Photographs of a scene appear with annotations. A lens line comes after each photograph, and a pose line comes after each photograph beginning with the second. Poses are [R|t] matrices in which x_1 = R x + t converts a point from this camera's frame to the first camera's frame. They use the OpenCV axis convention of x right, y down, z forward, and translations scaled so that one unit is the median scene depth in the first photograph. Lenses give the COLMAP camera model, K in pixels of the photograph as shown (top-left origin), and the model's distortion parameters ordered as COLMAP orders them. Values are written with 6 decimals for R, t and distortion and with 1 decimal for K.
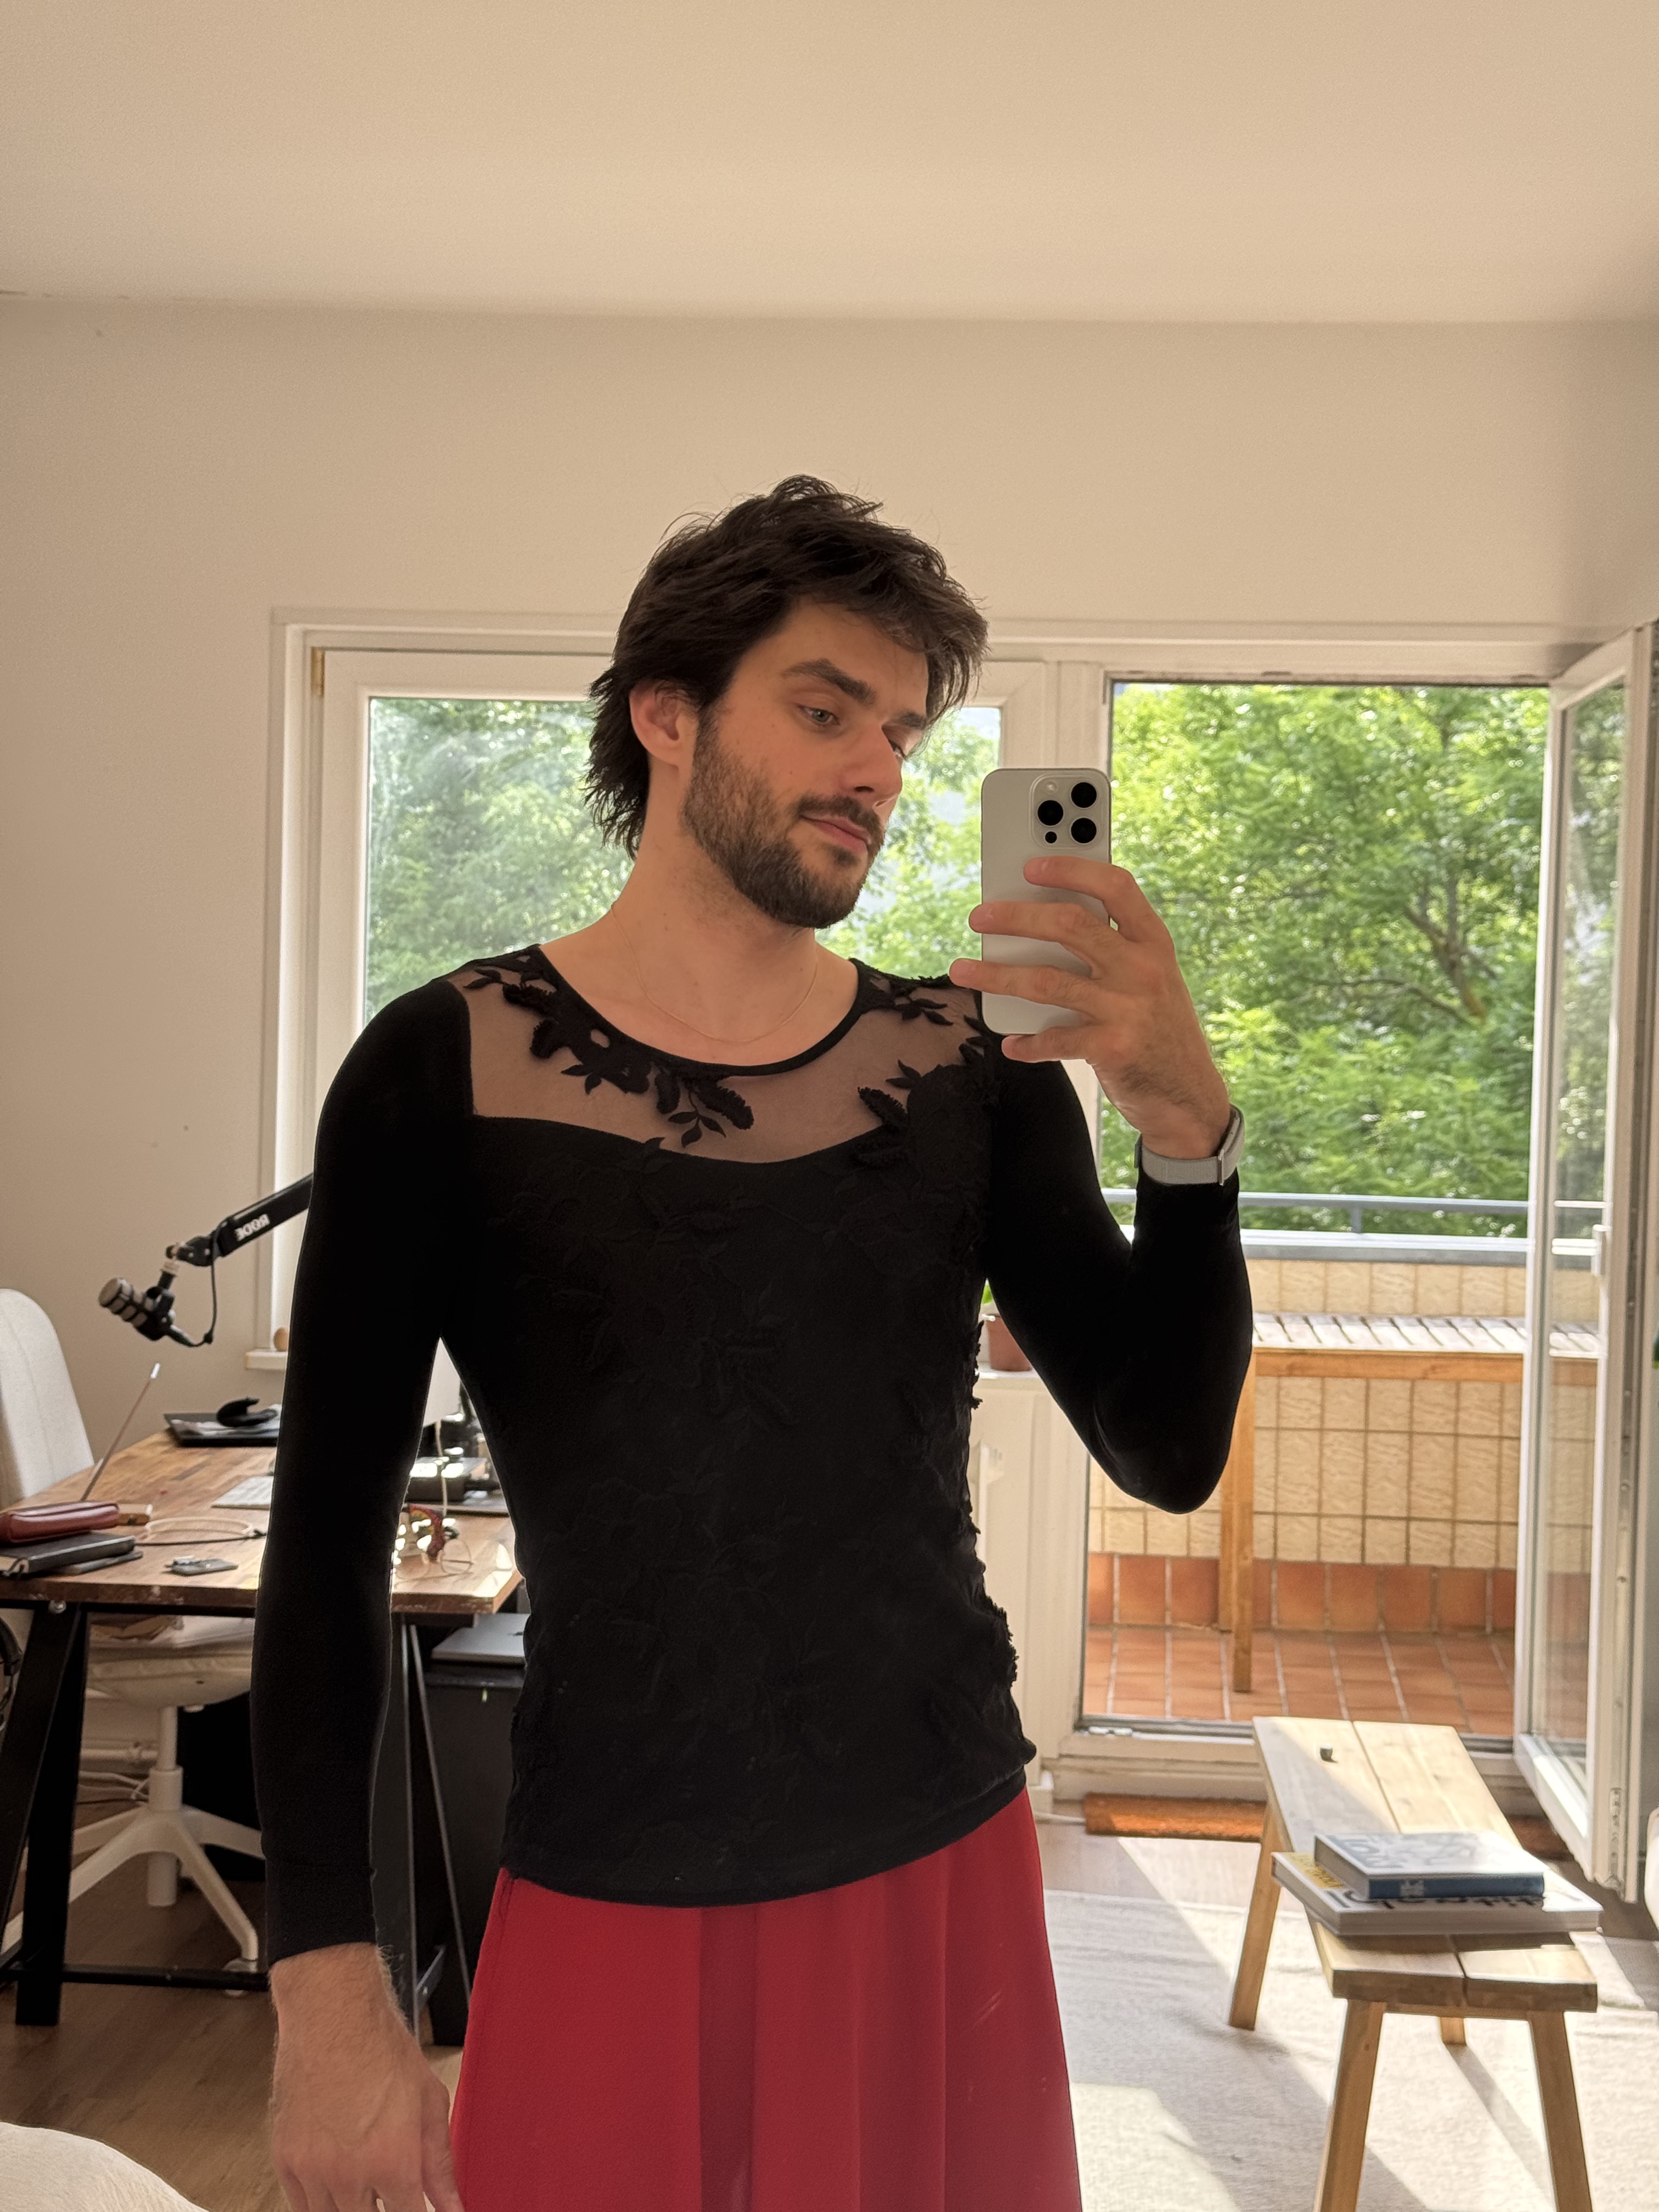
lens RADIAL K [[2963.3, 0, 789.2], [0, 2963.3, 1114.4], [0, 0, 1]] dist [0.171140, -0.354403]
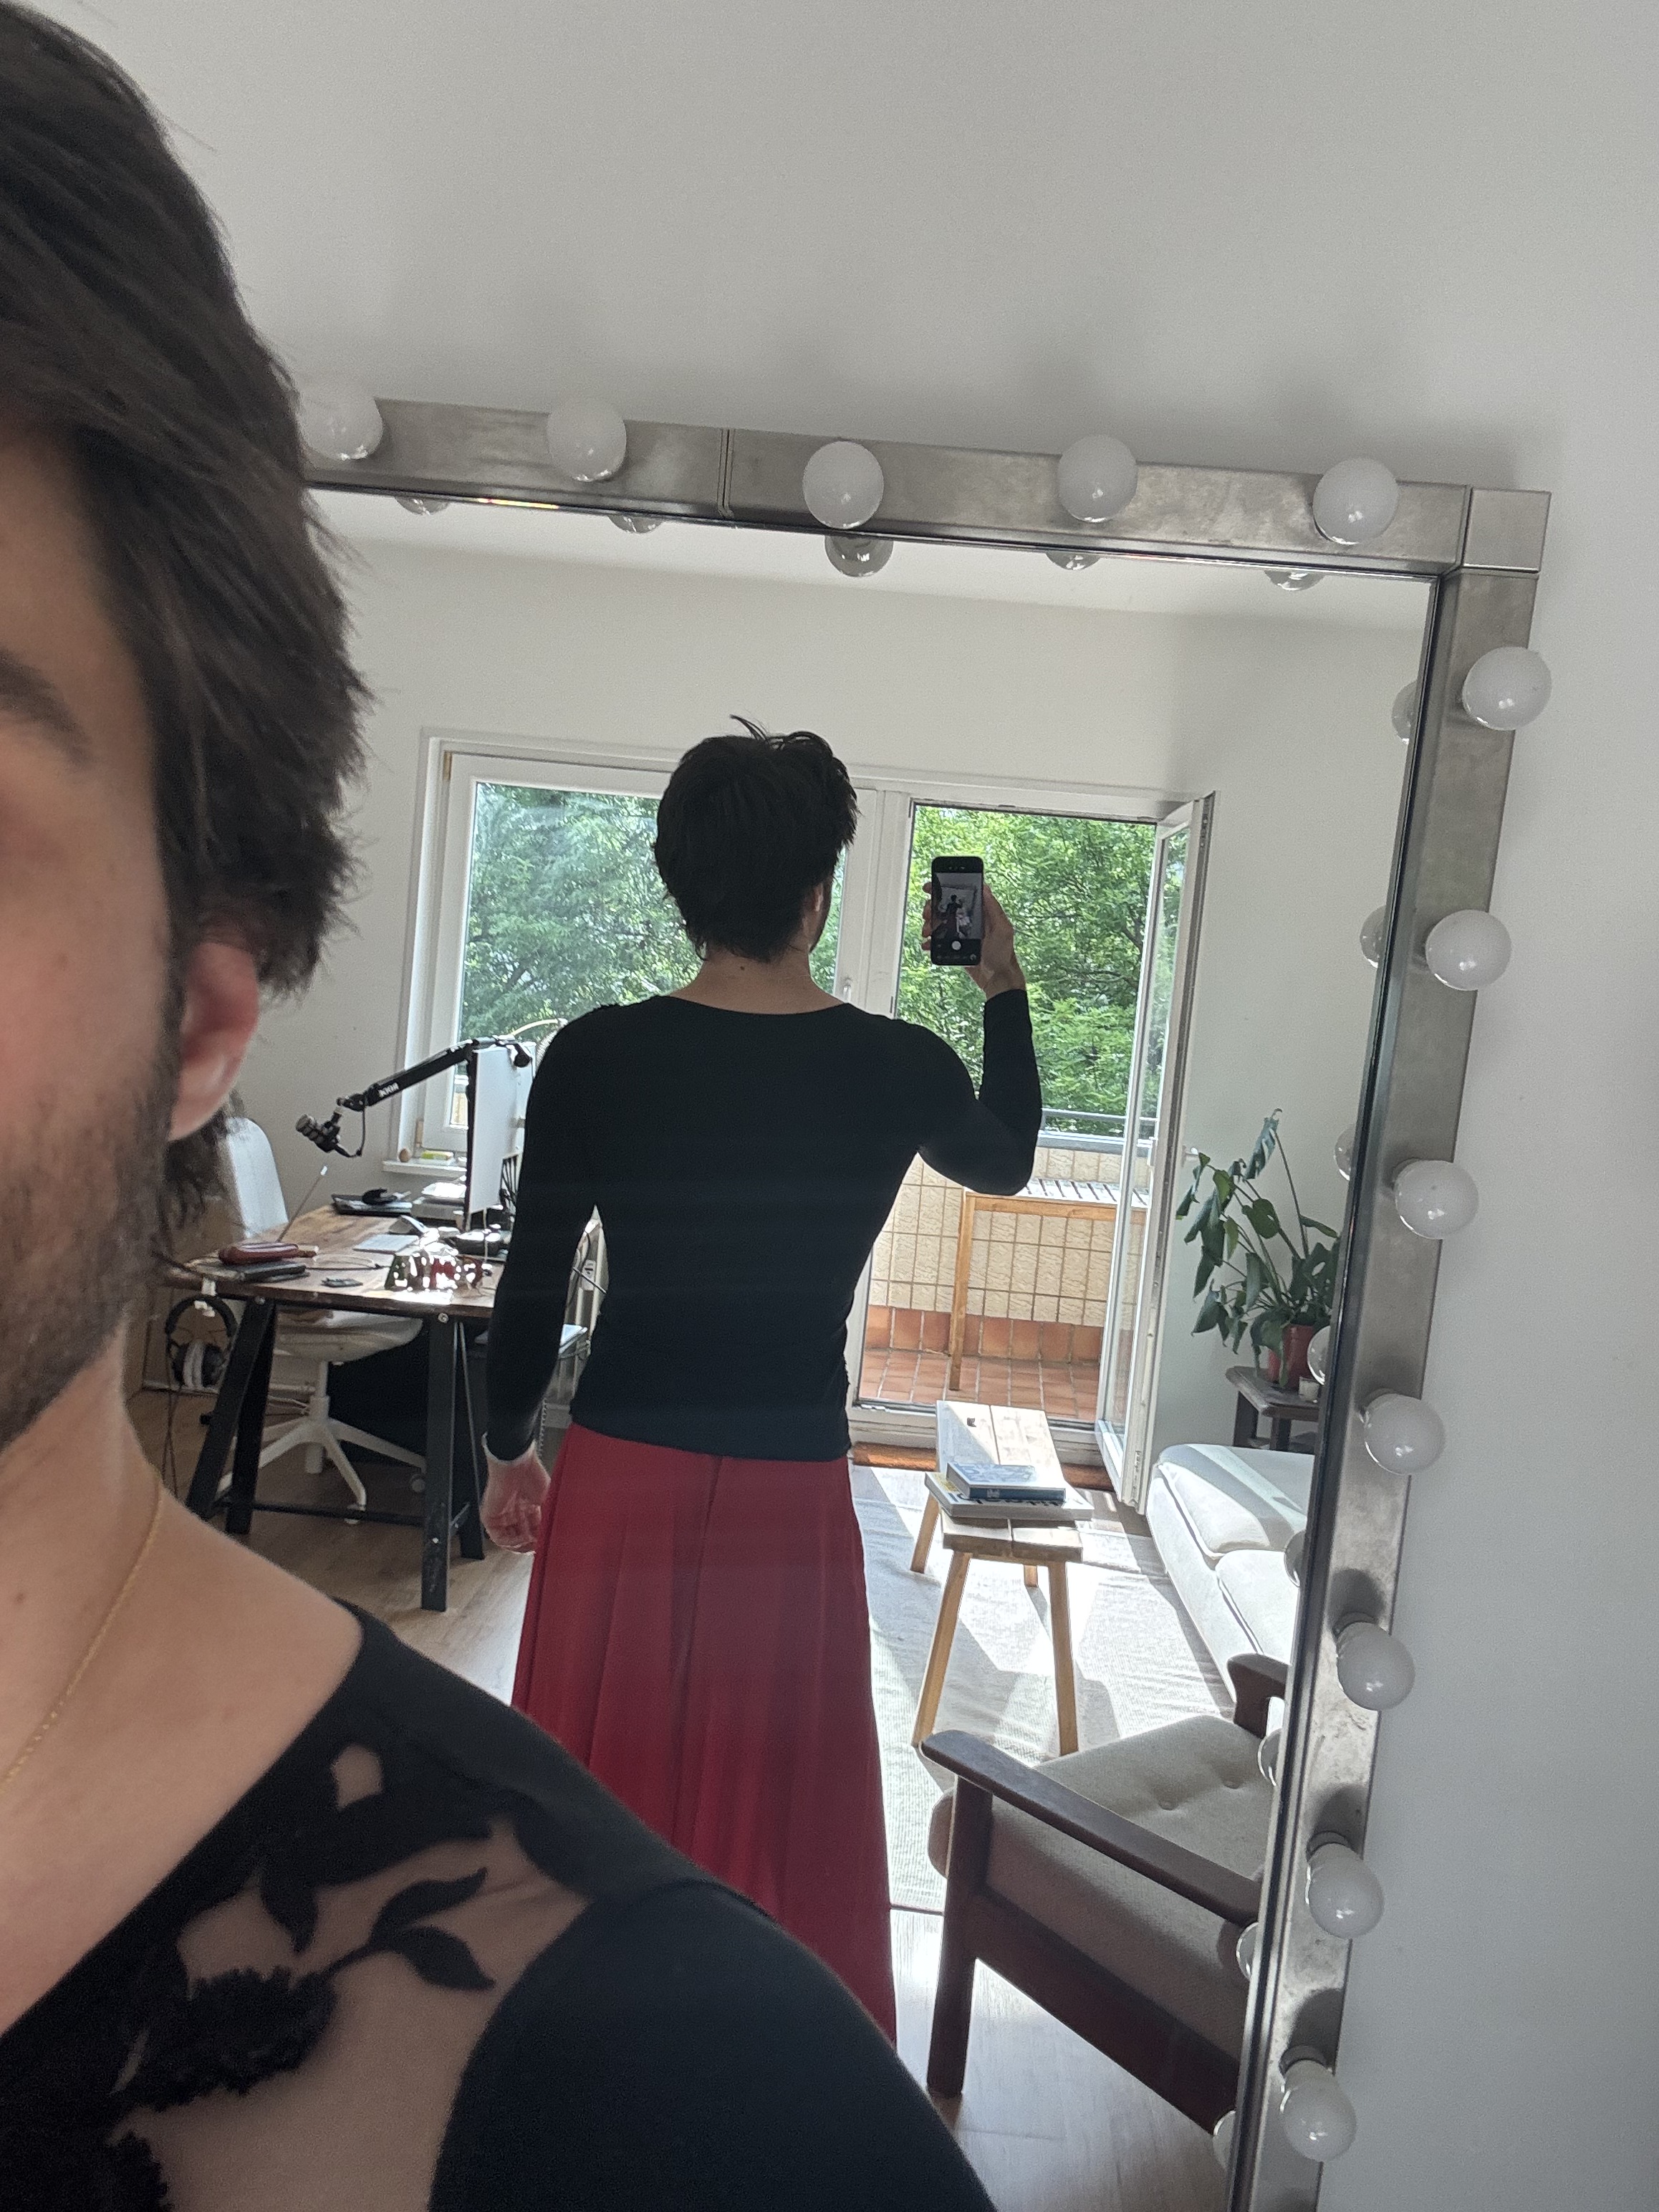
lens RADIAL K [[1863.1, 0, 829.5], [0, 1863.1, 1106.0], [0, 0, 1]] dist [0.120451, -0.189114]
pose [[0.997233, 0.063502, 0.038643, 0.033466], [-0.065088, 0.997026, 0.041274, -0.014525], [-0.035907, -0.043675, 0.998400, -0.094145]]
